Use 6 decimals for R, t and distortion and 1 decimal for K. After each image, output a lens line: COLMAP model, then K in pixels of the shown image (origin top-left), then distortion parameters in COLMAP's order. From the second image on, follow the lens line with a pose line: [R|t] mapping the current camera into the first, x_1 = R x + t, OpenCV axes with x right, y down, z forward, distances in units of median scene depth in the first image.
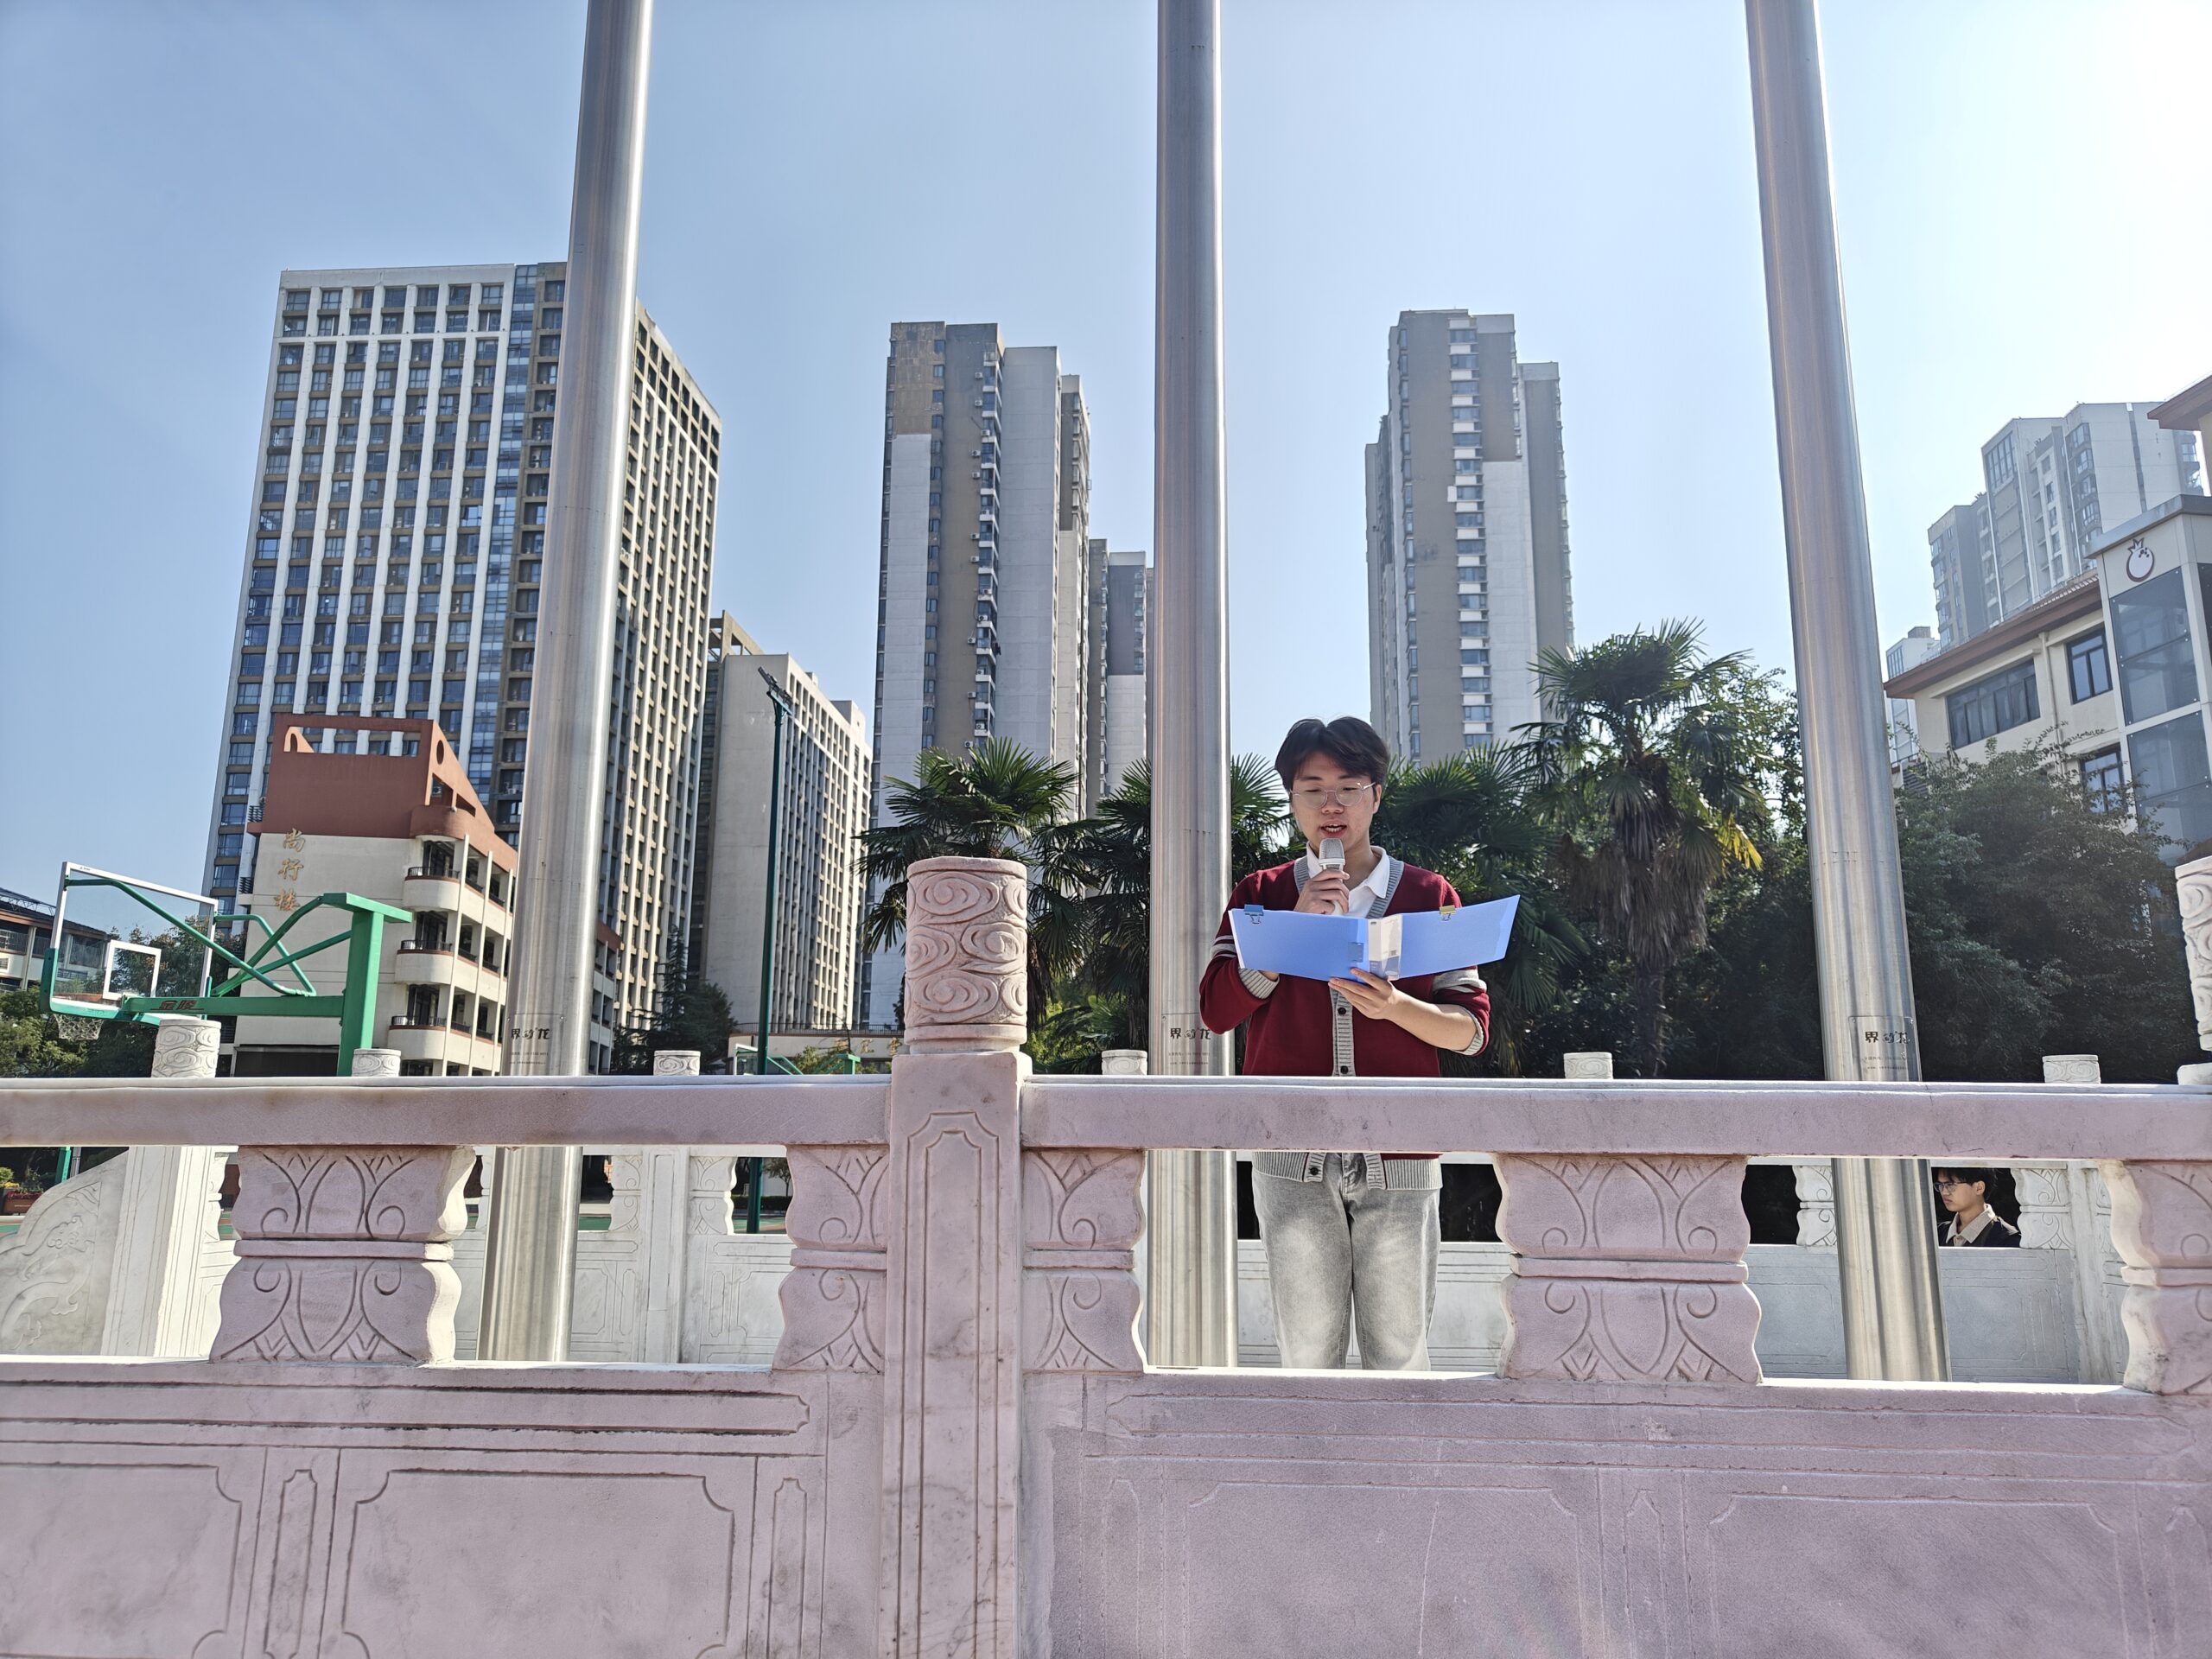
lens RADIAL K [[1540.2, 0, 1109.4], [0, 1540.2, 836.3], [0, 0, 1]] dist [0.002884, 0.003310]
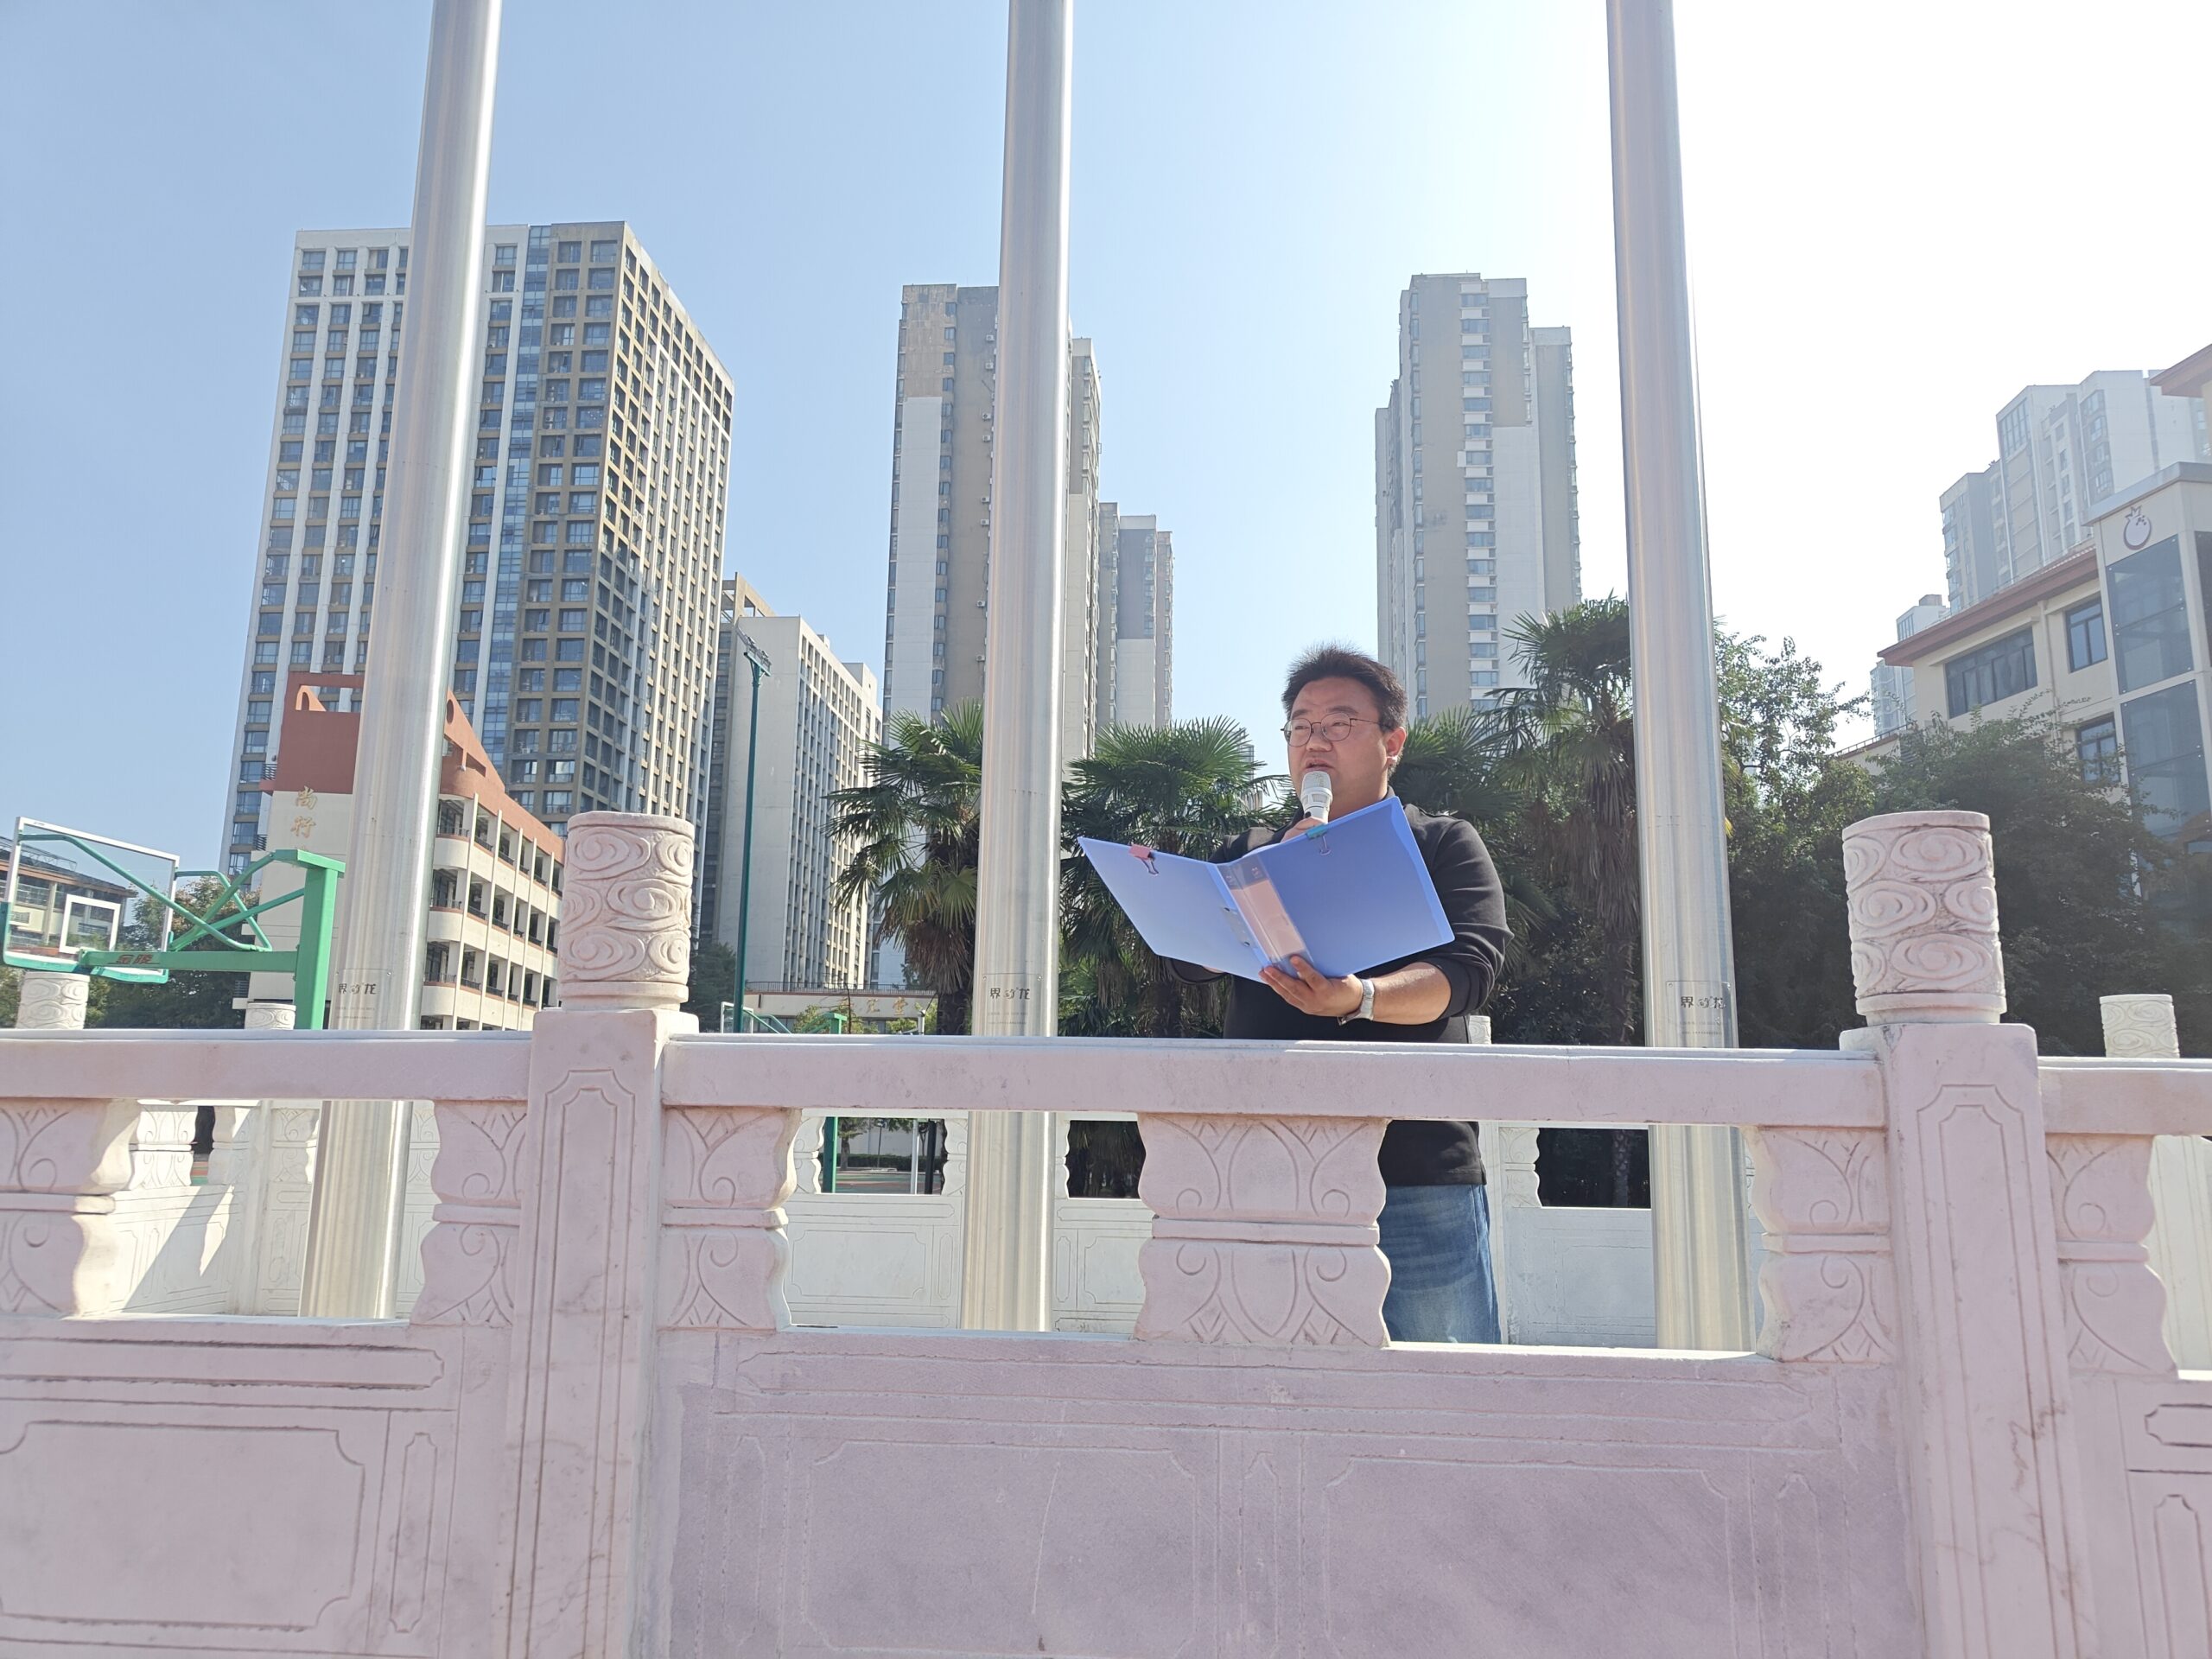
lens RADIAL K [[1529.4, 0, 1106.0], [0, 1529.4, 829.5], [0, 0, 1]] dist [0.002826, 0.004664]
pose [[0.999940, 0.006417, -0.008920, 0.233530], [-0.006240, 0.999786, 0.019724, 0.003150], [0.009044, -0.019667, 0.999766, 0.018472]]
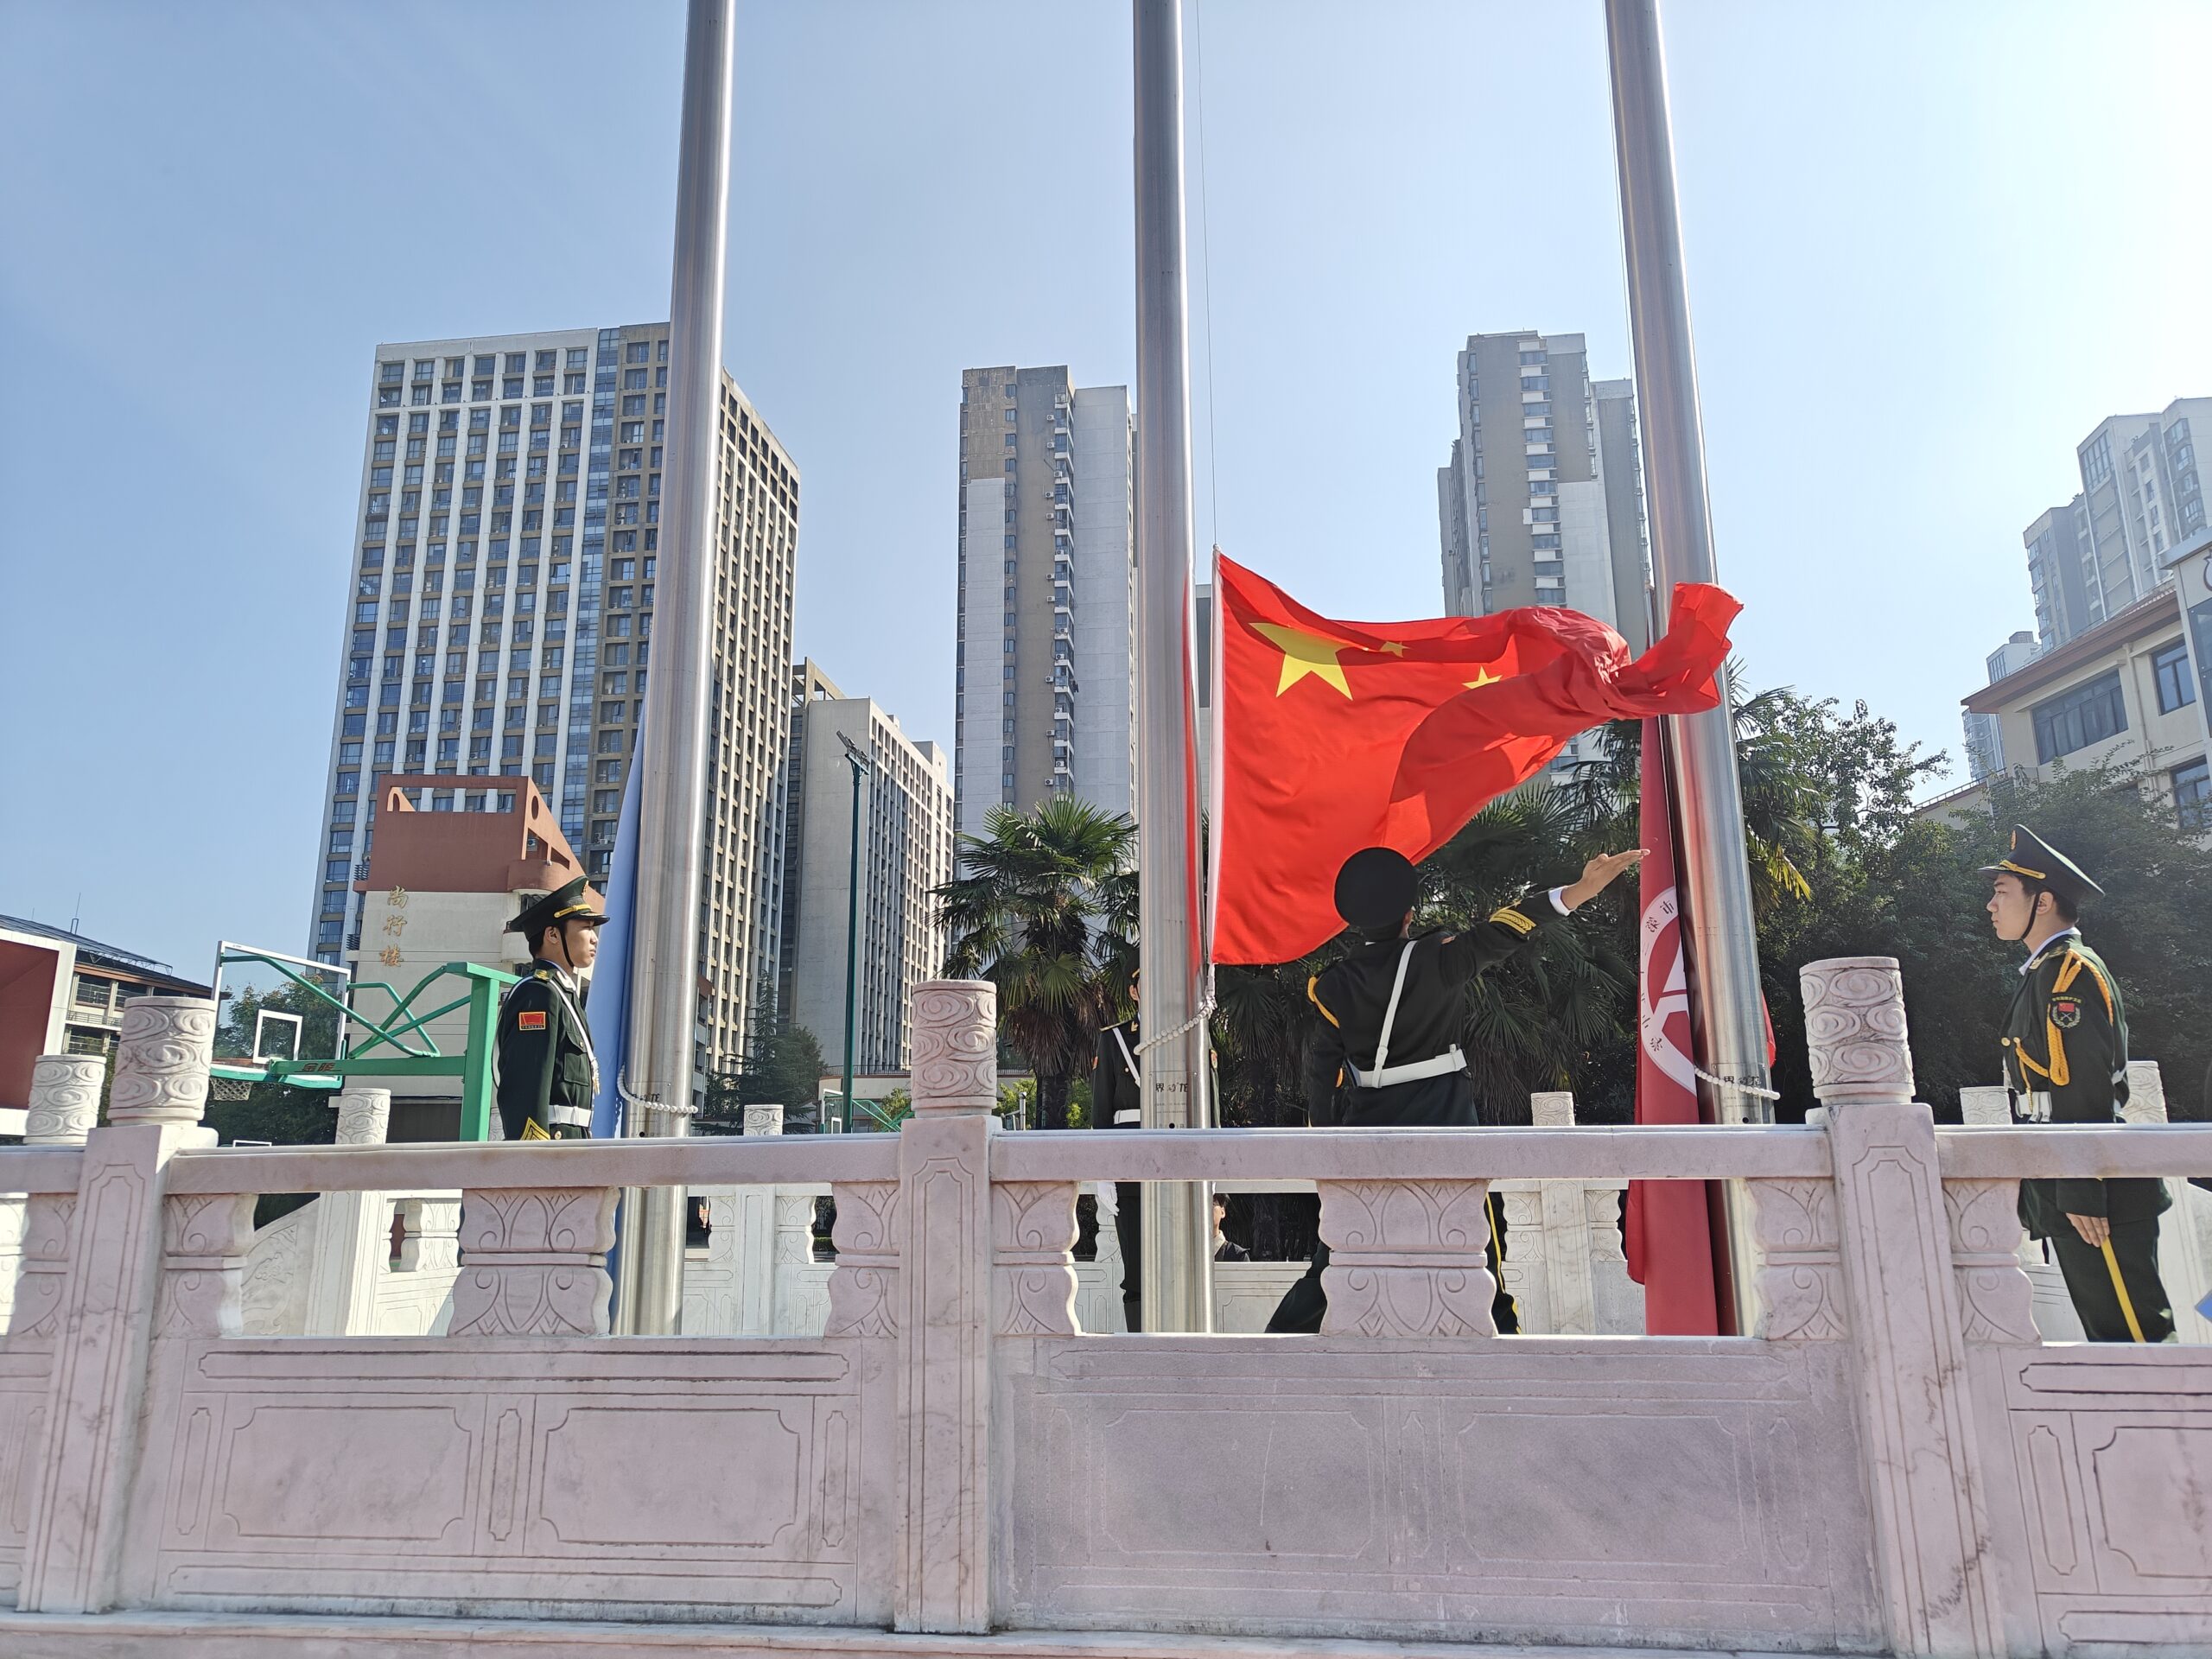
lens RADIAL K [[1544.1, 0, 1111.3], [0, 1544.1, 820.1], [0, 0, 1]] dist [0.021604, -0.029869]
pose [[0.998230, -0.028365, -0.052281, 0.142400], [0.026660, 0.999099, -0.033029, -0.087670], [0.053170, 0.031577, 0.998086, -0.461813]]
